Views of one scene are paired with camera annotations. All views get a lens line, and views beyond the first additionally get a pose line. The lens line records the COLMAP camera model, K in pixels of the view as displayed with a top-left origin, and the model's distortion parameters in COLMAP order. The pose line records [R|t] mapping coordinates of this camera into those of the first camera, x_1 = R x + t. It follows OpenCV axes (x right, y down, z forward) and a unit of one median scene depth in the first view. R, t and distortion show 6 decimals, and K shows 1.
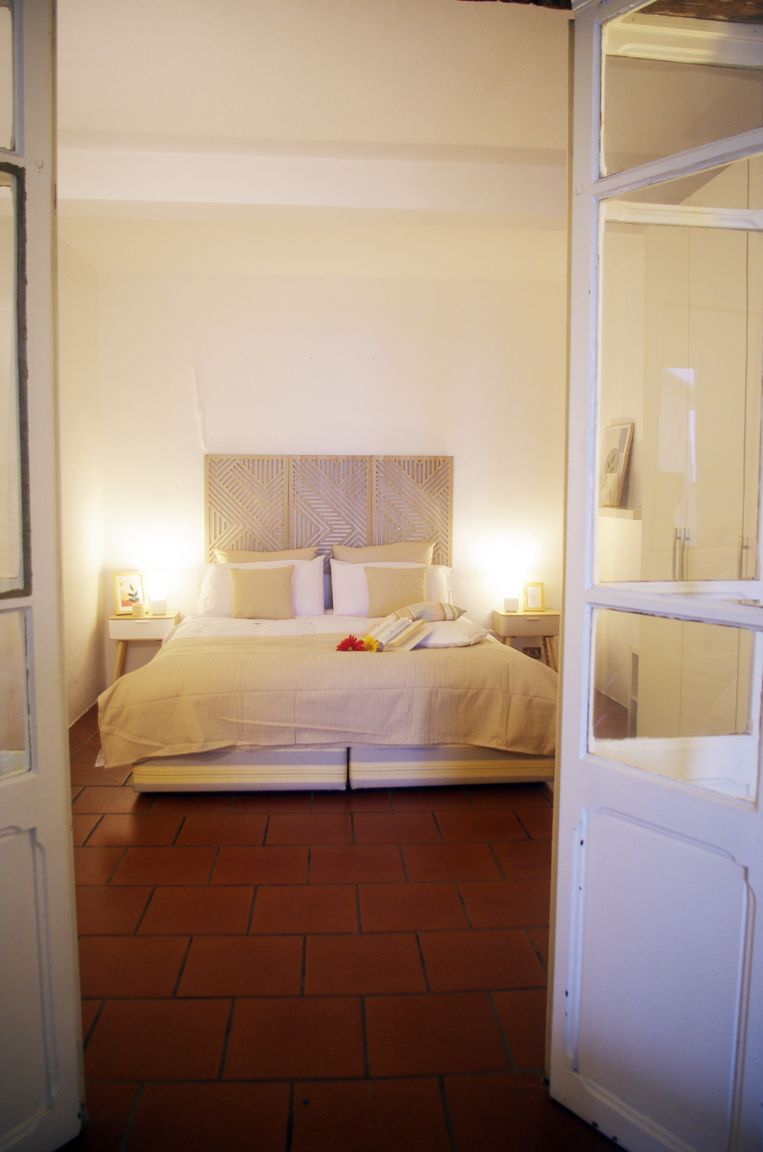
lens RADIAL K [[898.7, 0, 389.8], [0, 898.7, 560.0], [0, 0, 1]] dist [-0.070217, 0.002481]
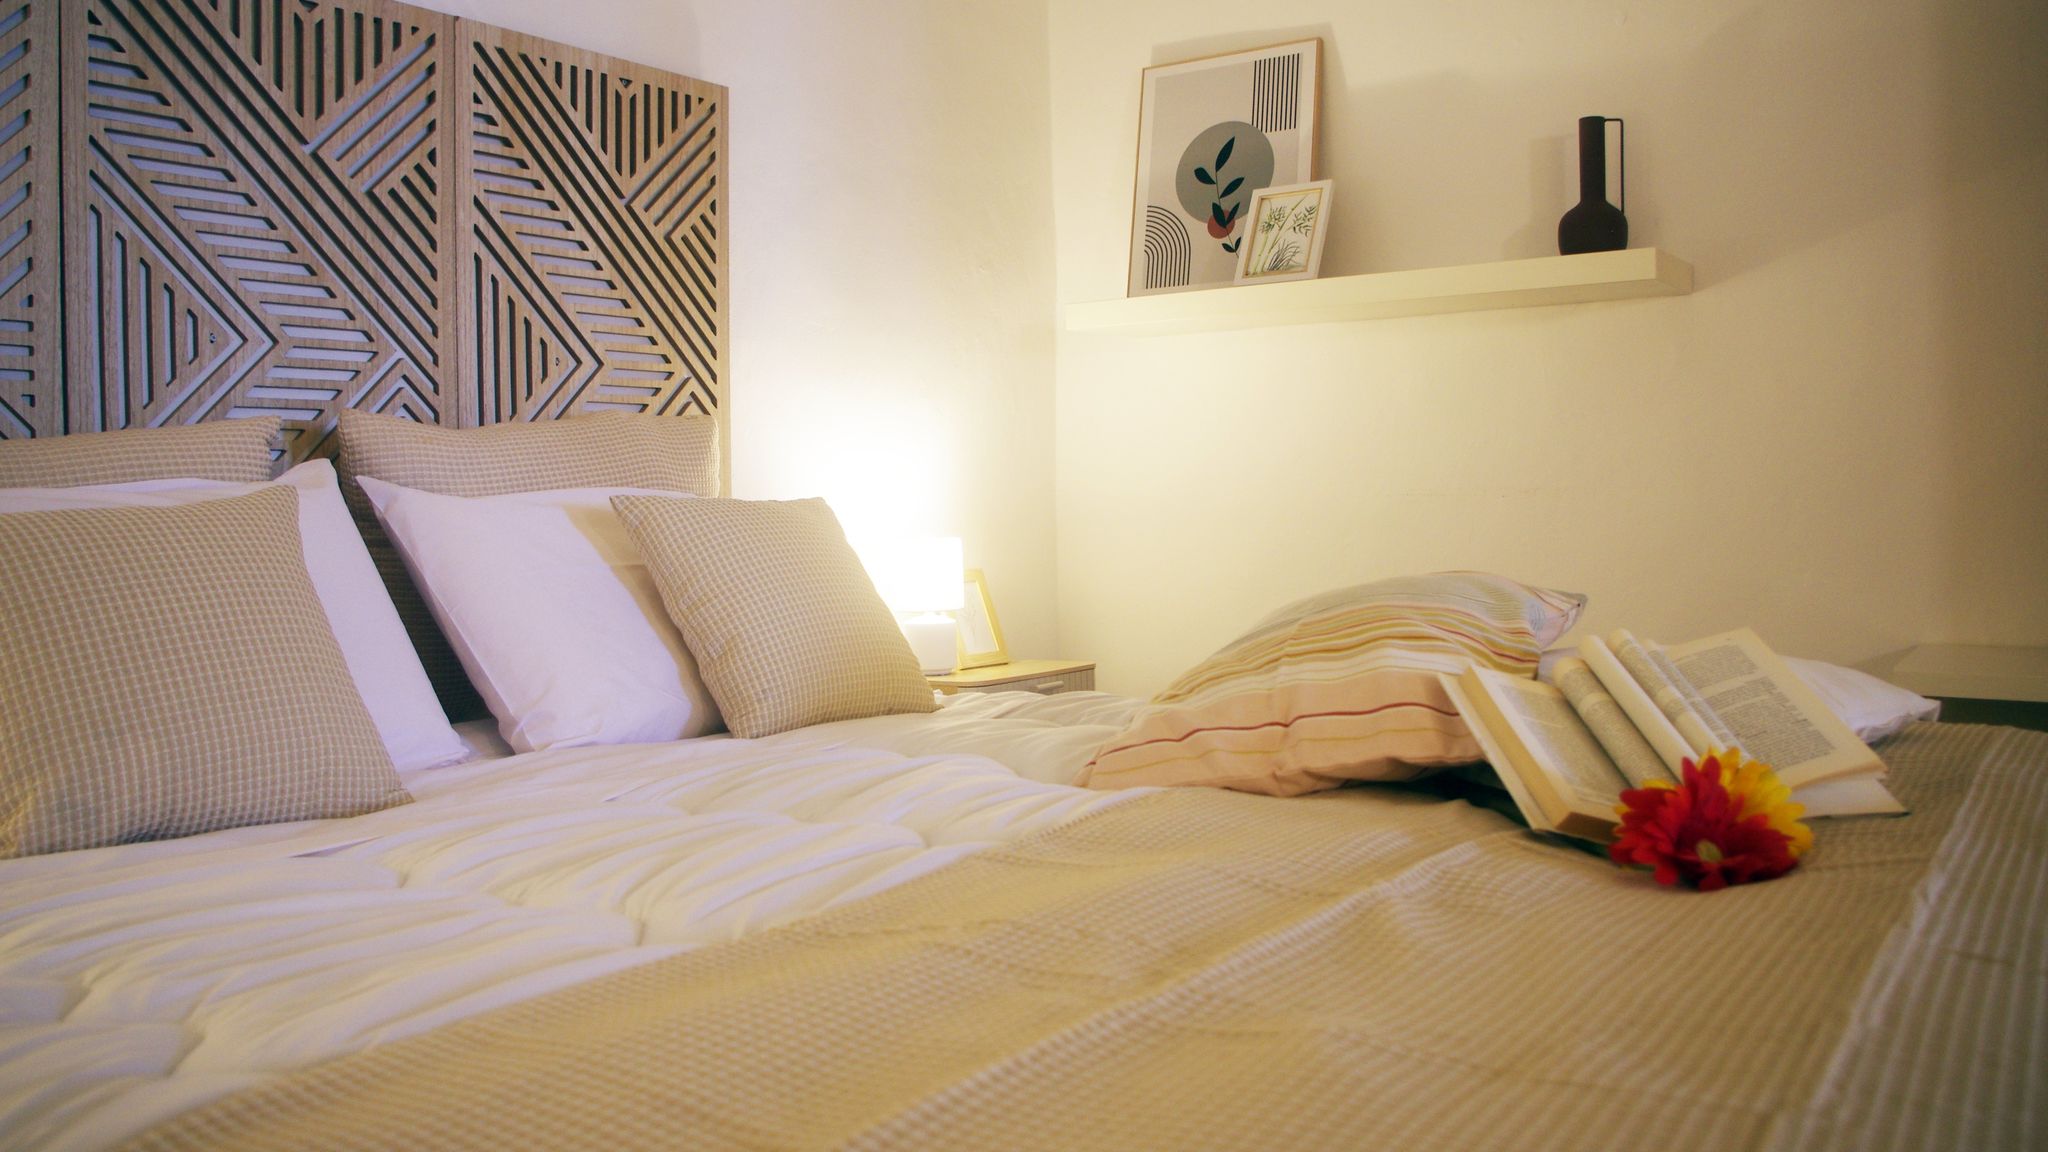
lens RADIAL K [[1577.9, 0, 977.9], [0, 1577.9, 574.5], [0, 0, 1]] dist [-0.072137, 0.007560]
pose [[0.668775, -0.049079, 0.741843, -0.239679], [0.082867, 0.996522, -0.008777, 0.035170], [-0.738832, 0.067344, 0.670516, 0.718467]]
